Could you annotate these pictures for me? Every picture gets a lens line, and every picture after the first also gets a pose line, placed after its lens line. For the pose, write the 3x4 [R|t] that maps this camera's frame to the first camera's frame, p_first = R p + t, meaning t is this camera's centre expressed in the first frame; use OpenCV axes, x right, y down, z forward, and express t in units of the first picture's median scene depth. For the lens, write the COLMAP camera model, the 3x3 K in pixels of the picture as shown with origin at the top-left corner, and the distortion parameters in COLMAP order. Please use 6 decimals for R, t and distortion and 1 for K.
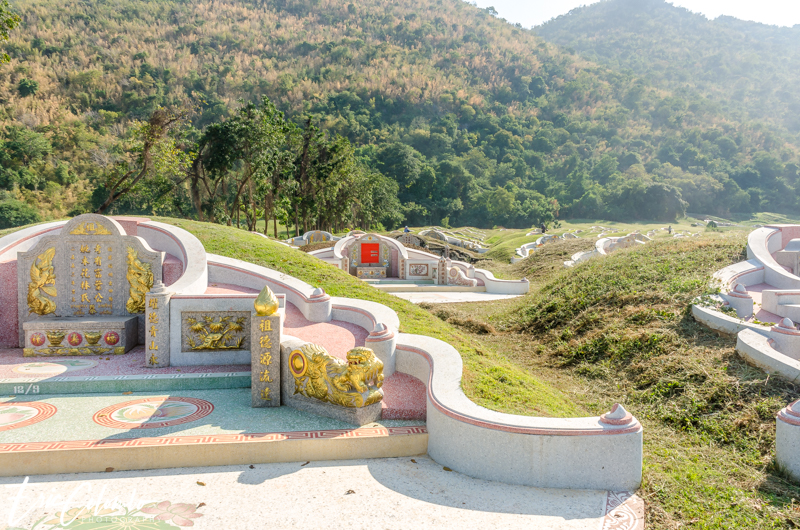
lens RADIAL K [[612.4, 0, 403.2], [0, 612.4, 268.6], [0, 0, 1]] dist [-0.008934, 0.014049]
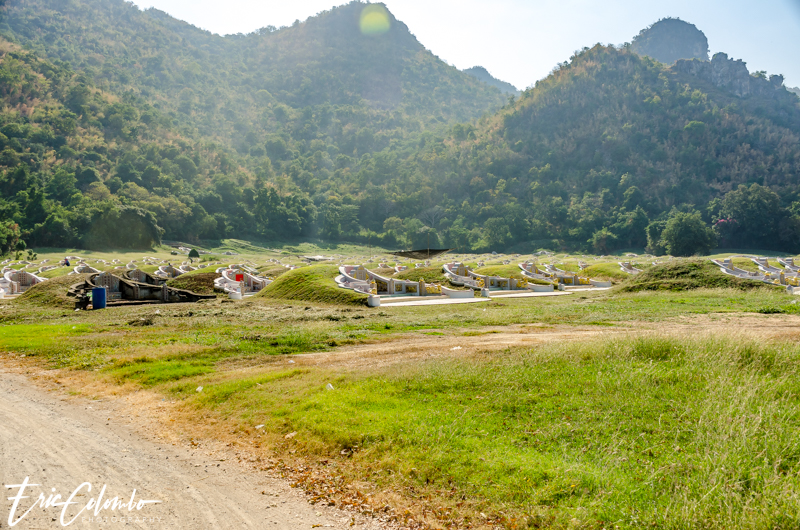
lens RADIAL K [[812.6, 0, 401.7], [0, 812.6, 265.4], [0, 0, 1]] dist [0.022401, 0.000000]
pose [[0.709175, -0.022279, 0.704680, -0.117796], [0.060268, 0.997758, -0.029107, 0.002684], [-0.702451, 0.063112, 0.708928, -0.089808]]
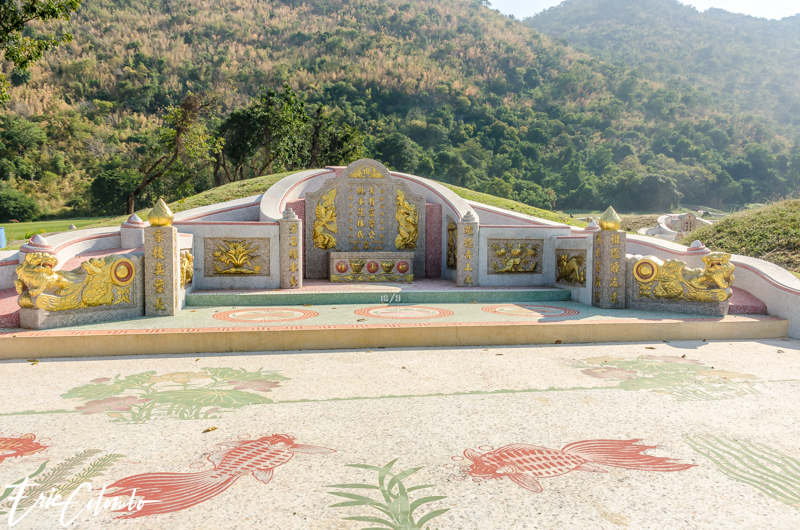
lens RADIAL K [[612.4, 0, 402.7], [0, 612.4, 268.6], [0, 0, 1]] dist [-0.008934, 0.014049]
pose [[0.999847, -0.001498, 0.017401, -0.012263], [0.001283, 0.999923, 0.012373, 0.002535], [-0.017418, -0.012349, 0.999772, -0.003145]]
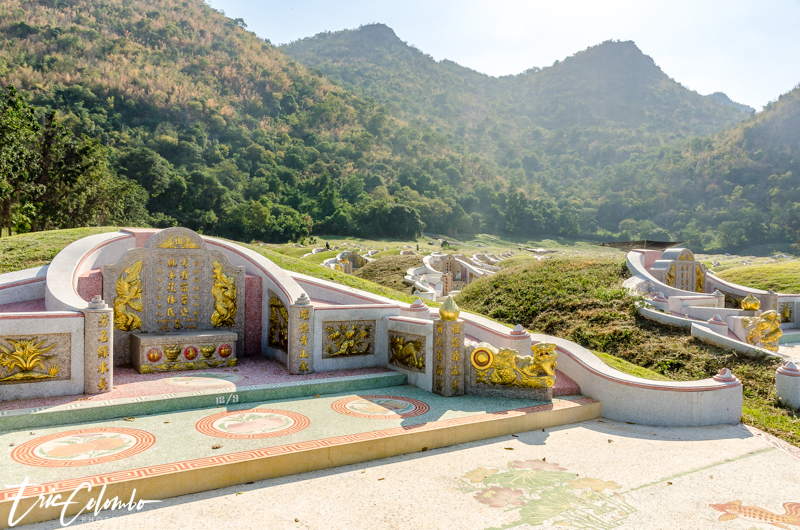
lens RADIAL K [[612.4, 0, 400.8], [0, 612.4, 270.0], [0, 0, 1]] dist [-0.008934, 0.014049]
pose [[0.917216, 0.004830, 0.398361, -0.015186], [0.003855, 0.999772, -0.020999, 0.000039], [-0.398371, 0.020797, 0.916988, -0.001358]]
